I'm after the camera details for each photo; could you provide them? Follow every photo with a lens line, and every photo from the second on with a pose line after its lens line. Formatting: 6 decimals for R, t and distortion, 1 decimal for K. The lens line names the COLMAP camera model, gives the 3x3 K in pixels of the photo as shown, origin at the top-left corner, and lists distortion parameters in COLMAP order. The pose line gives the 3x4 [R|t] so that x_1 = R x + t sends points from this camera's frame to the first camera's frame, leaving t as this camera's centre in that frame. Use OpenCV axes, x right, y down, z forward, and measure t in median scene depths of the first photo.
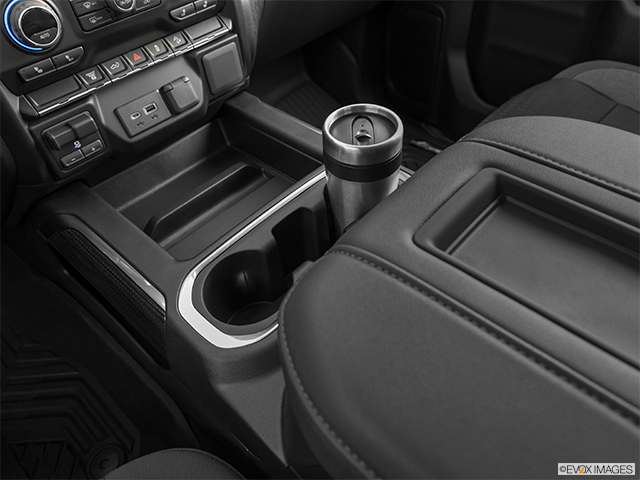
lens RADIAL K [[445.9, 0, 319.2], [0, 445.9, 243.0], [0, 0, 1]] dist [-0.004028, -0.003798]
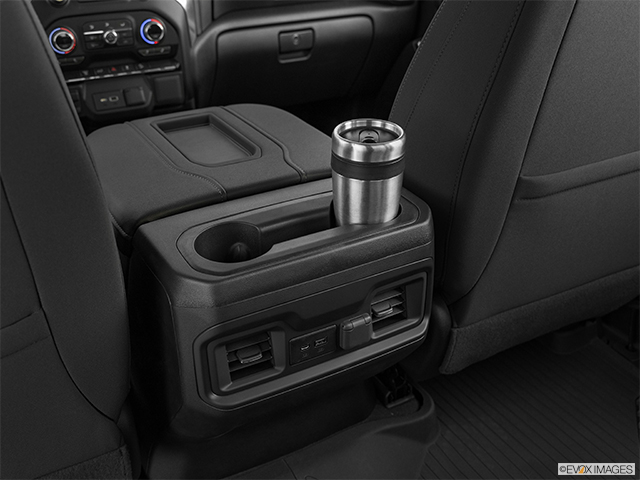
lens RADIAL K [[656.0, 0, 321.5], [0, 656.0, 239.5], [0, 0, 1]] dist [-0.047224, 0.000000]
pose [[0.943192, 0.187925, -0.273995, 1.167049], [-0.268426, 0.916991, -0.295085, 0.720594], [0.195797, 0.351869, 0.915342, -0.940298]]
